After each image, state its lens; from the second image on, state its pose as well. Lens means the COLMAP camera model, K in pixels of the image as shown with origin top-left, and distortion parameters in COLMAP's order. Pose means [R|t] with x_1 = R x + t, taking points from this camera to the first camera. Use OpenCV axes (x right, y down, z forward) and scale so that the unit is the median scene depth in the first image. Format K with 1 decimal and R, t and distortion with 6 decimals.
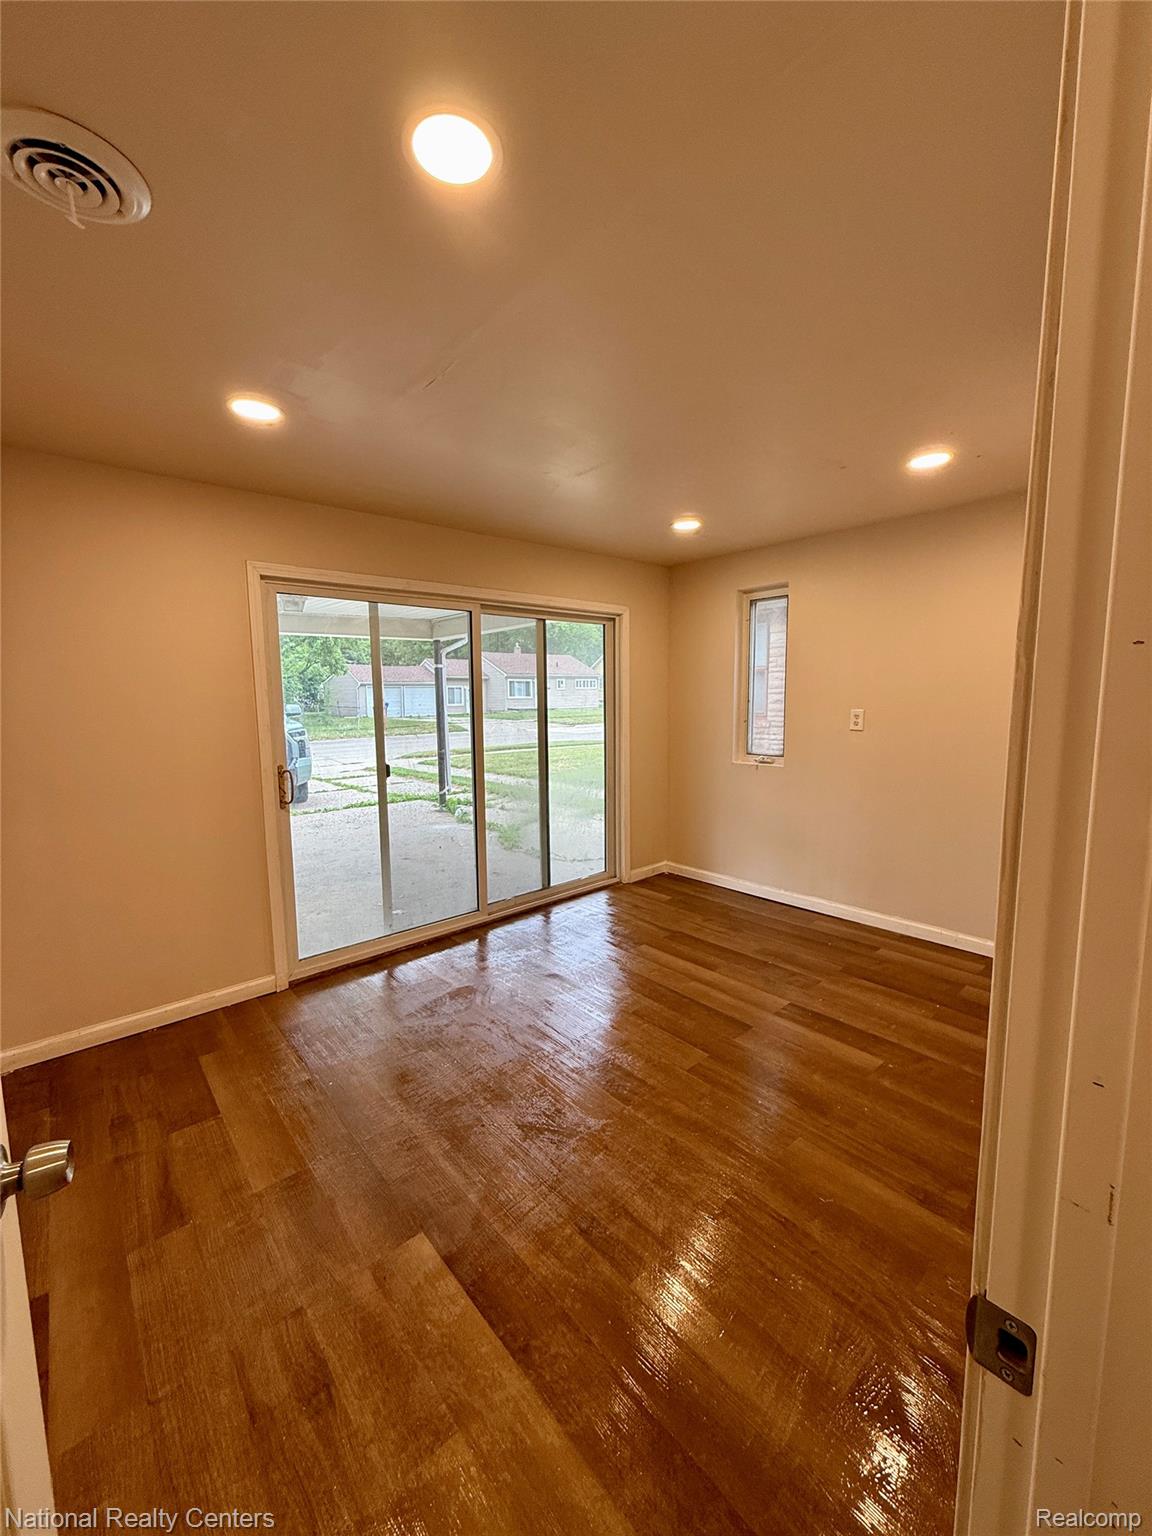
lens RADIAL K [[619.0, 0, 578.3], [0, 619.0, 768.9], [0, 0, 1]] dist [0.001706, 0.000077]
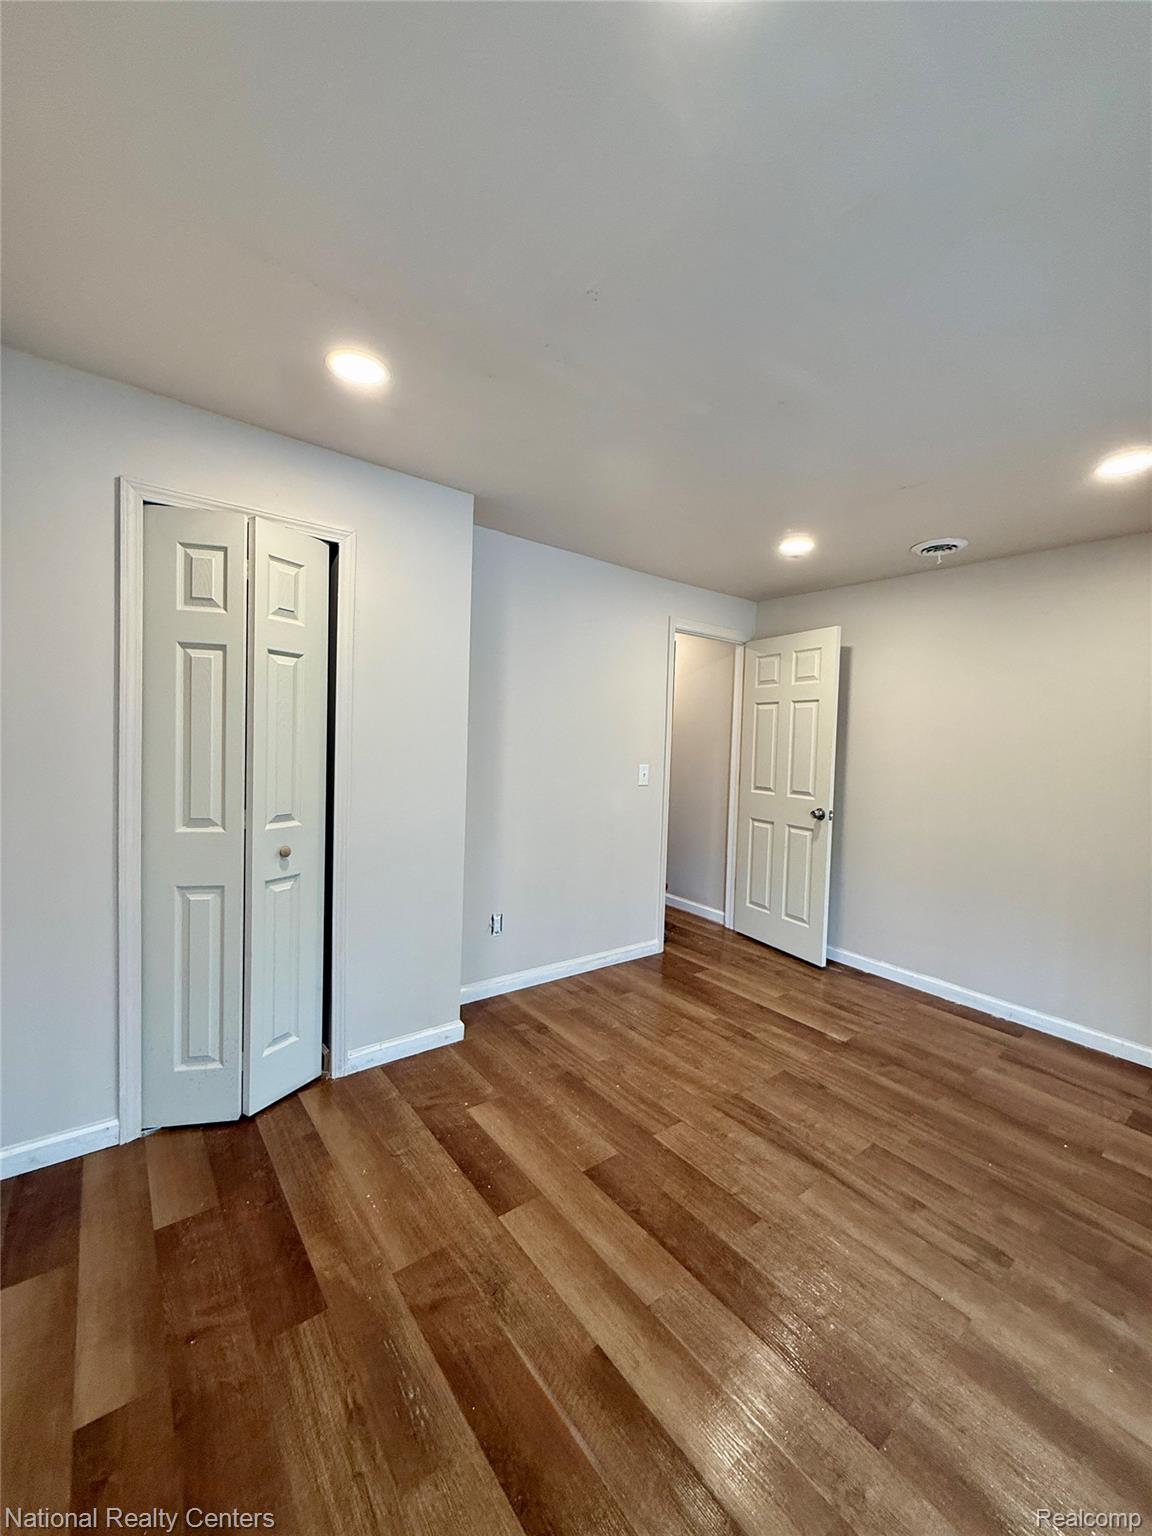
lens RADIAL K [[619.0, 0, 574.3], [0, 619.0, 756.0], [0, 0, 1]] dist [0.001706, 0.000077]
pose [[-0.998344, -0.026110, 0.051263, 0.292562], [-0.018269, 0.988840, 0.147859, -0.189282], [-0.054551, 0.146678, -0.987679, 1.792287]]
